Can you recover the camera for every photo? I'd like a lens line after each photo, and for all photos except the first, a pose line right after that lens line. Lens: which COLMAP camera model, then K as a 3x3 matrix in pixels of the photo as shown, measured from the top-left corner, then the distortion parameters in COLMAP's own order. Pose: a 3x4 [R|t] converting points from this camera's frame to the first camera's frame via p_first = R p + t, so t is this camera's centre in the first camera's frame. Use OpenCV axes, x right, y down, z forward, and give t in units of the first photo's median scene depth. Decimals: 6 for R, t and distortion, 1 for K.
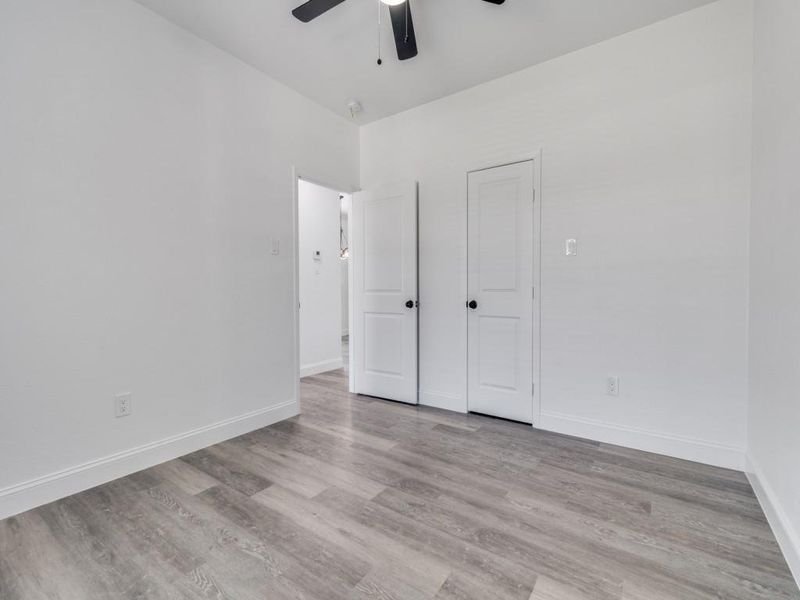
lens RADIAL K [[365.2, 0, 400.0], [0, 365.2, 300.0], [0, 0, 1]] dist [0.000259, 0.000067]
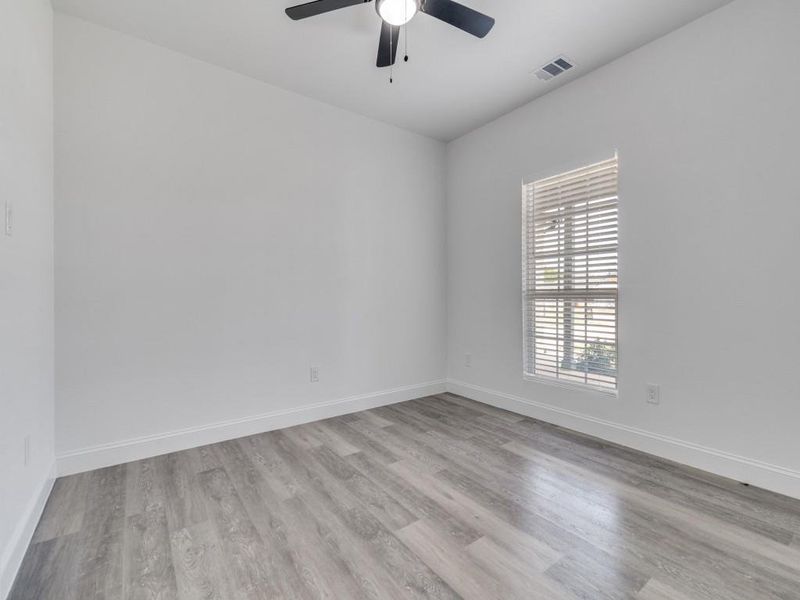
lens RADIAL K [[365.2, 0, 400.0], [0, 365.2, 300.0], [0, 0, 1]] dist [0.000259, 0.000067]
pose [[-0.947368, 0.003374, 0.320128, -0.348468], [0.017164, 0.999042, 0.040264, -0.058900], [-0.319685, 0.043639, -0.946518, 1.940770]]
